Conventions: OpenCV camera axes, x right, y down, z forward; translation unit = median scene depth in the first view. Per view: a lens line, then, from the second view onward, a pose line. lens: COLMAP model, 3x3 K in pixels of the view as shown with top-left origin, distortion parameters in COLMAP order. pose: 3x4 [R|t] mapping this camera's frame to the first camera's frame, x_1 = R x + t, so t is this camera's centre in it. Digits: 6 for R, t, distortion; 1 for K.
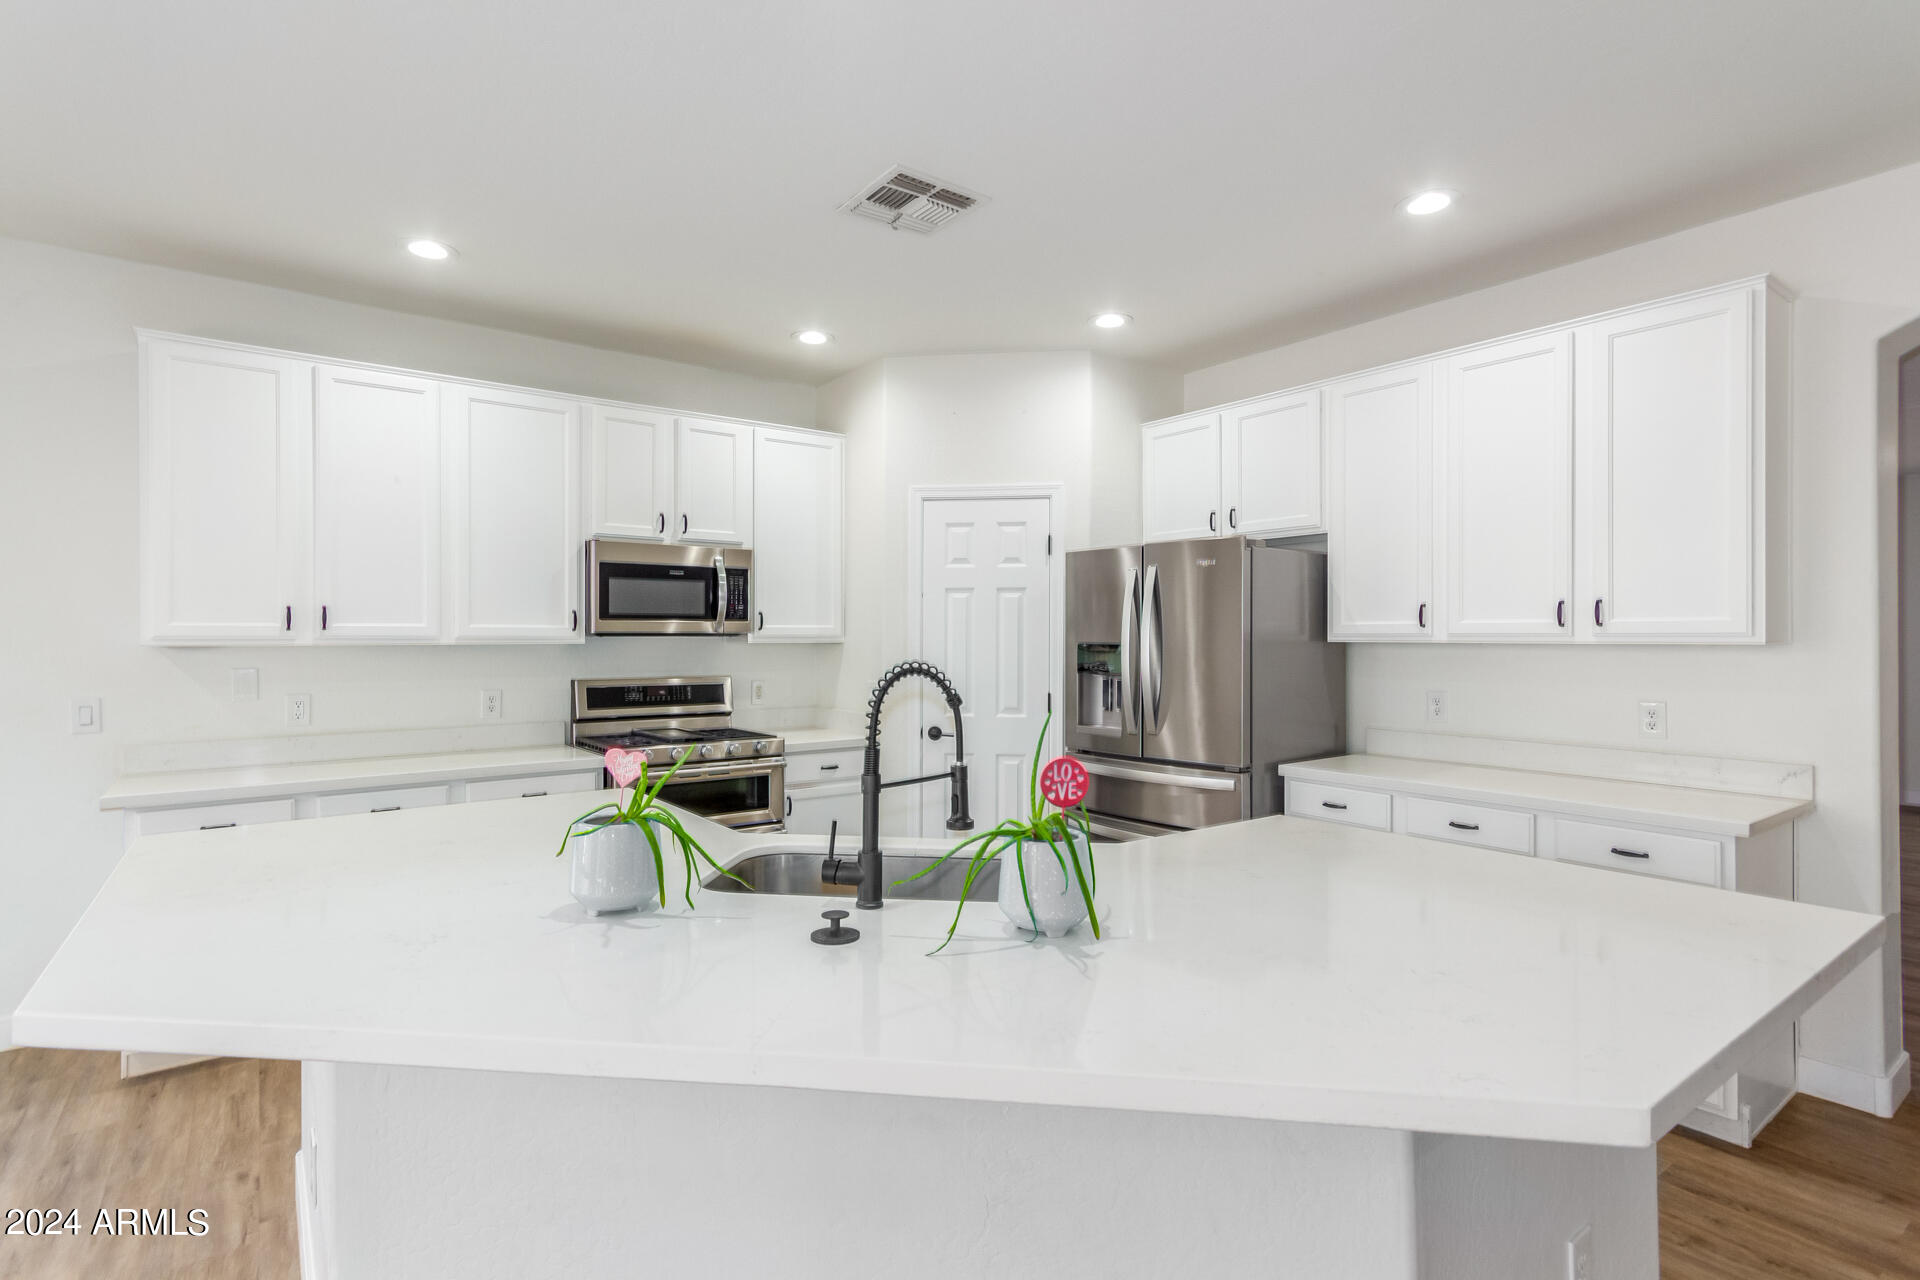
lens RADIAL K [[917.2, 0, 951.9], [0, 917.2, 635.5], [0, 0, 1]] dist [0.002822, 0.000062]
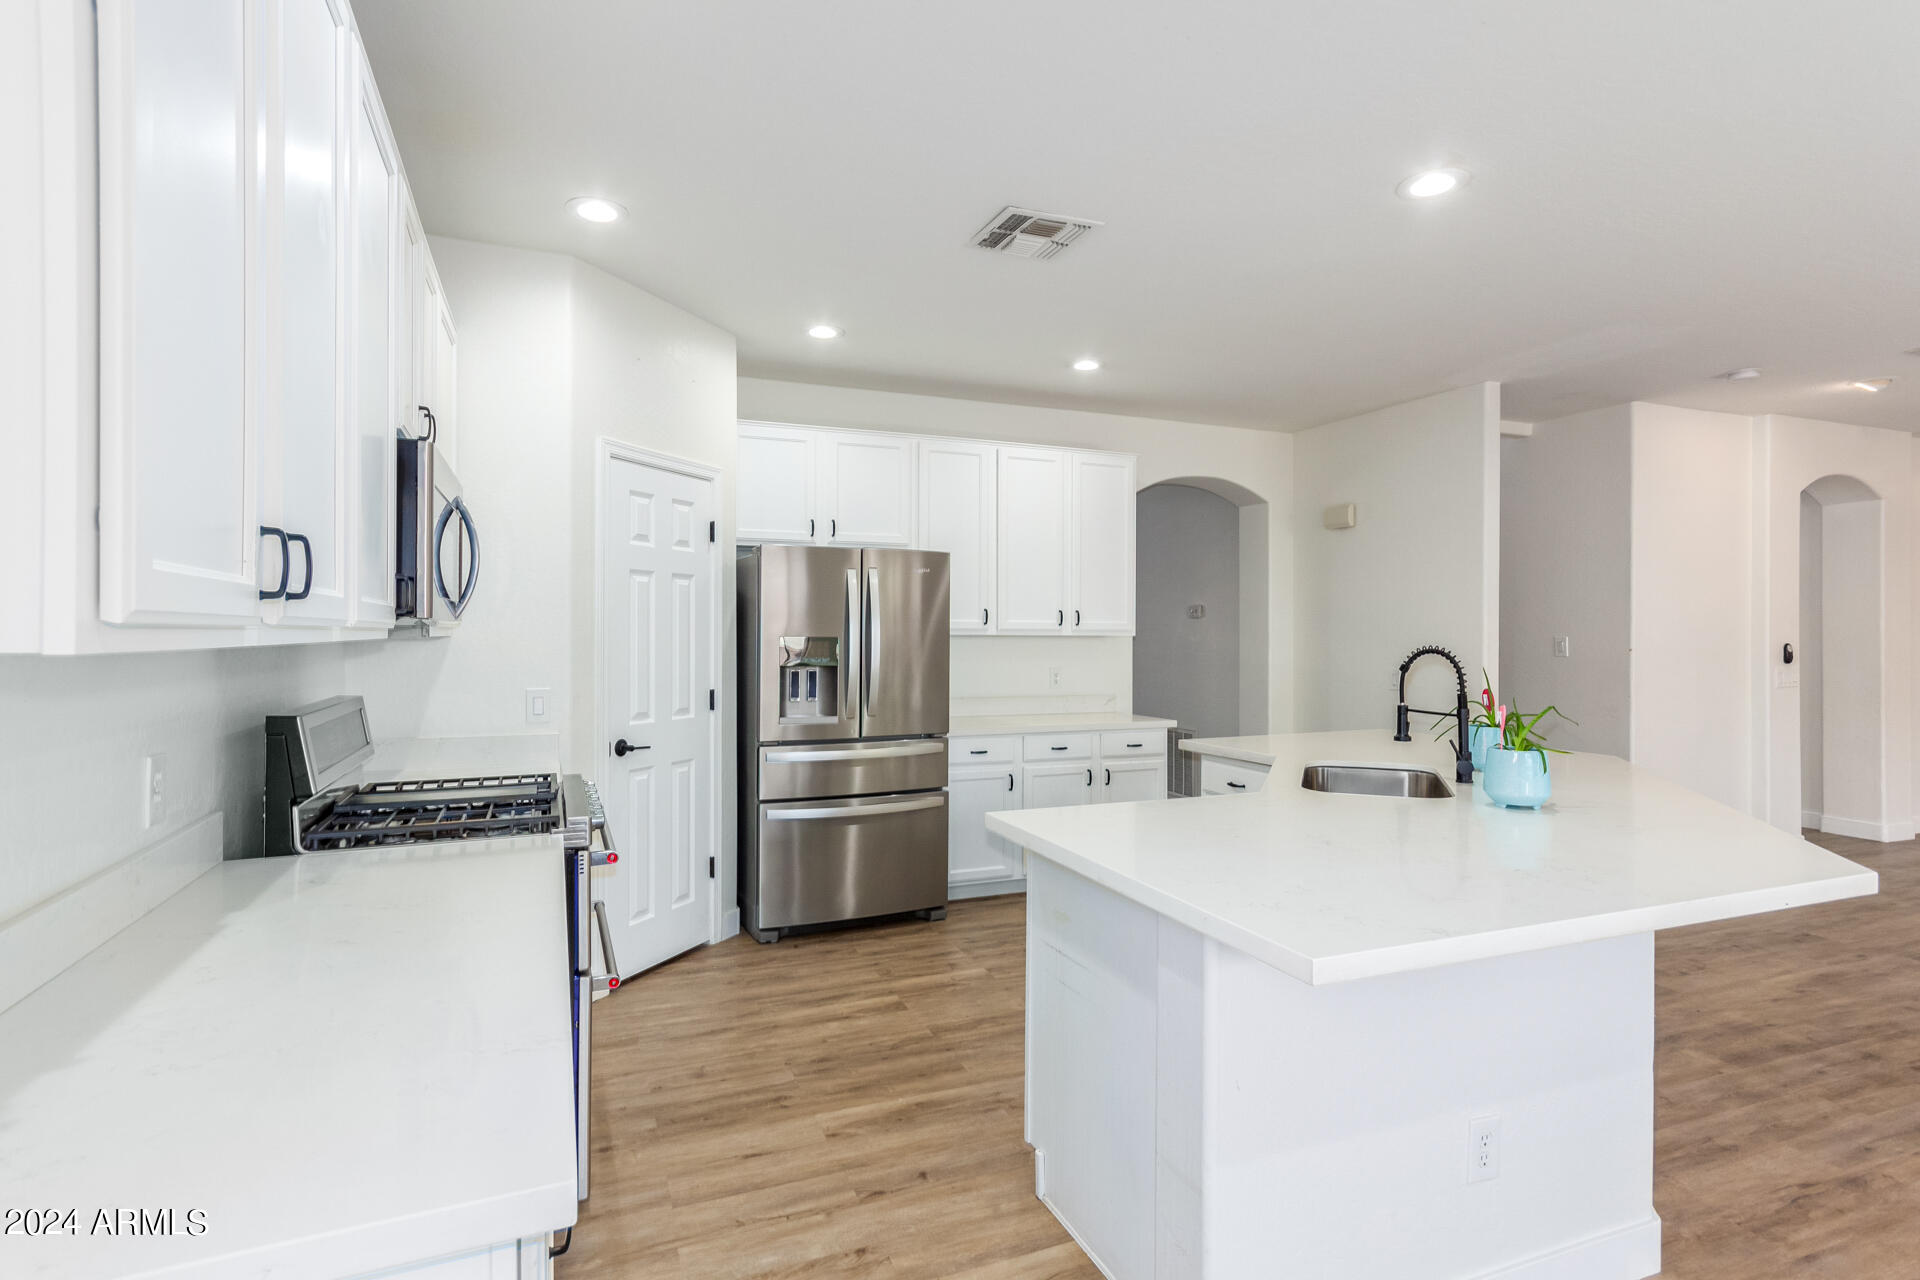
lens RADIAL K [[917.2, 0, 917.1], [0, 917.2, 646.0], [0, 0, 1]] dist [0.002822, 0.000062]
pose [[0.284028, -0.013415, 0.958722, -0.762767], [-0.005690, 0.999861, 0.015677, 0.002283], [-0.958799, -0.009907, 0.283912, 0.555030]]
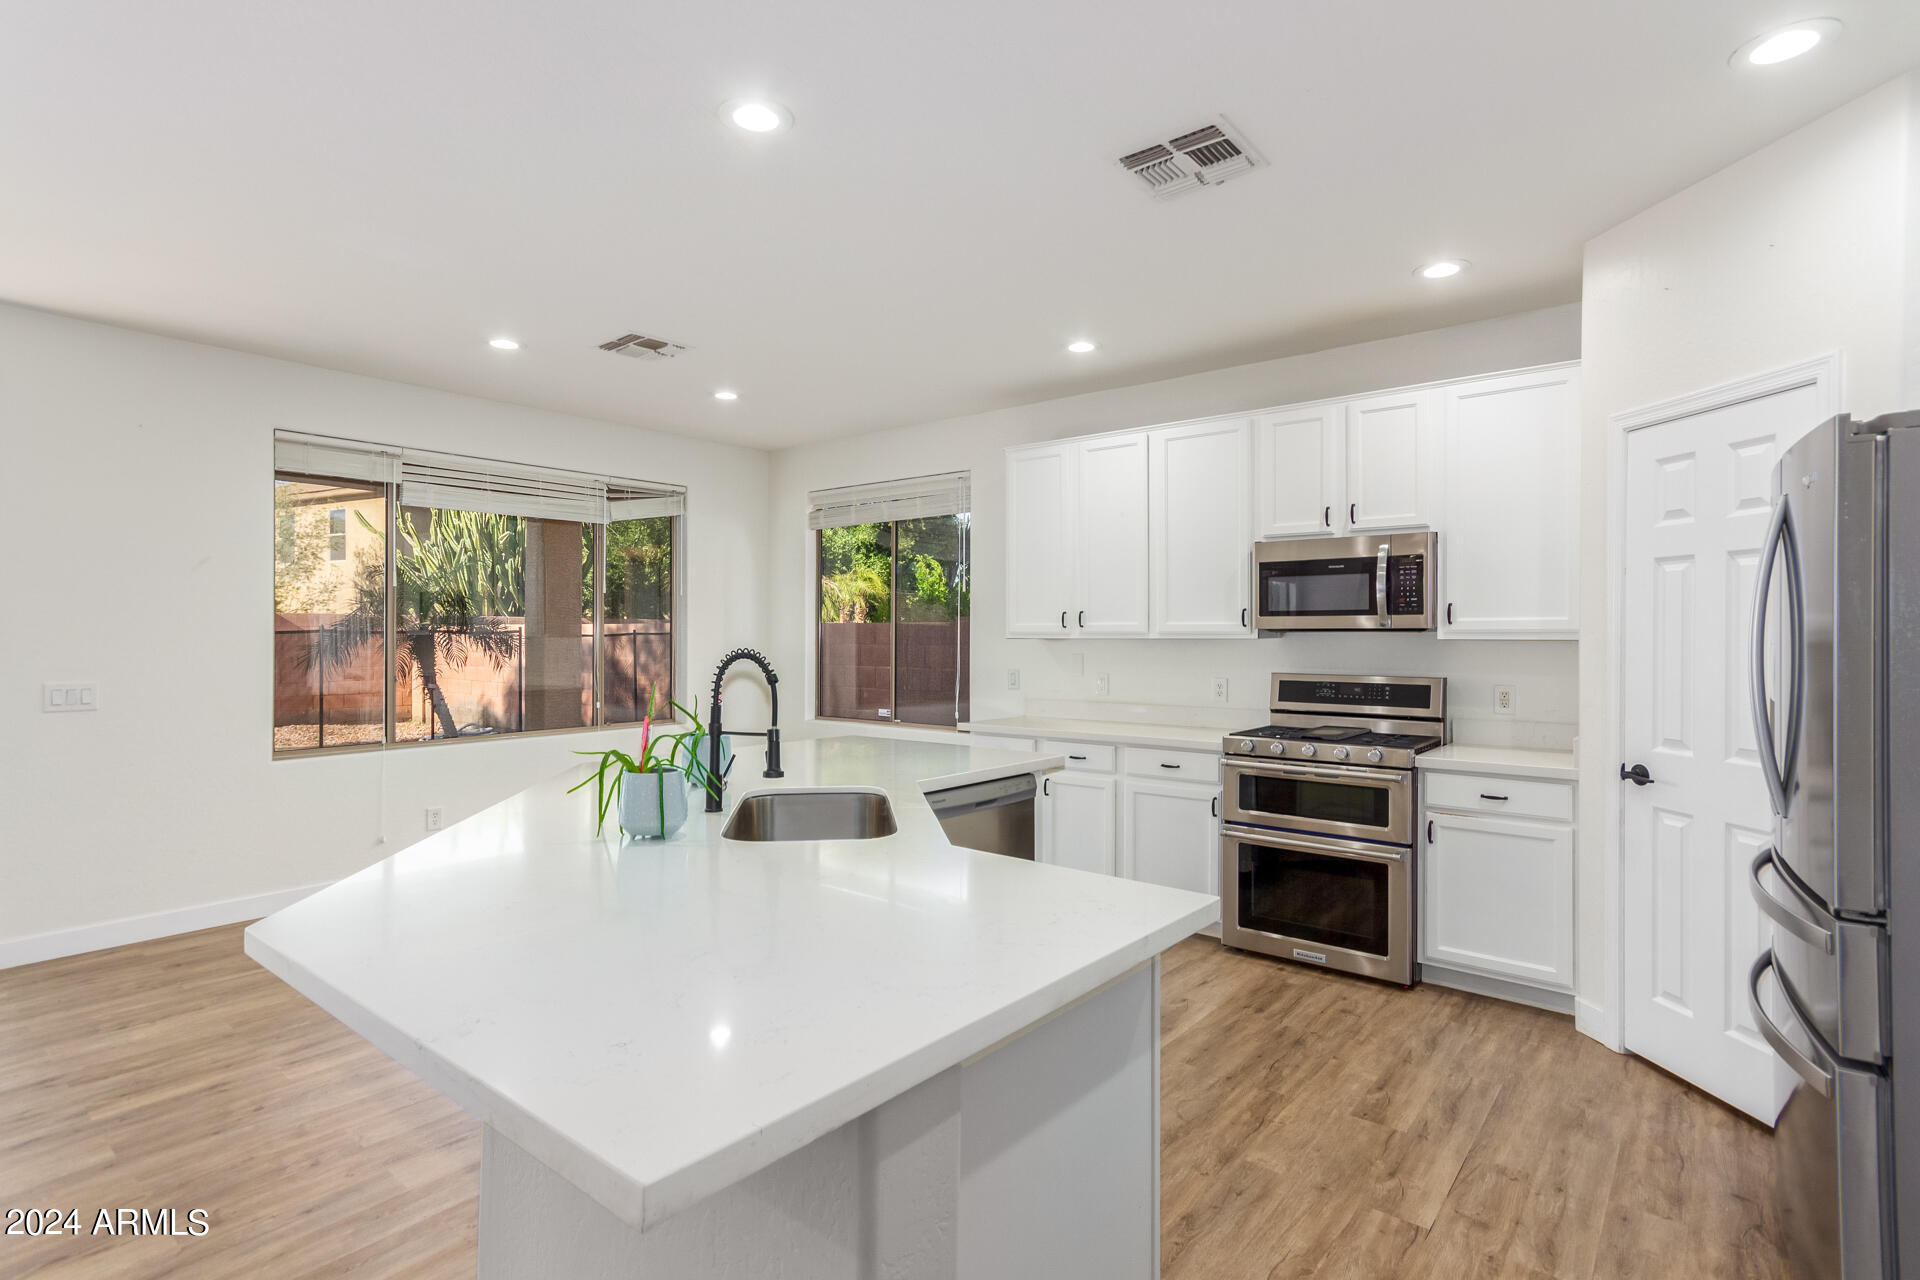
lens RADIAL K [[917.2, 0, 953.2], [0, 917.2, 637.7], [0, 0, 1]] dist [0.002822, 0.000062]
pose [[0.260943, 0.003361, -0.965348, 0.532780], [0.001603, 0.999991, 0.003915, 0.002597], [0.965353, -0.002569, 0.260935, 0.360197]]
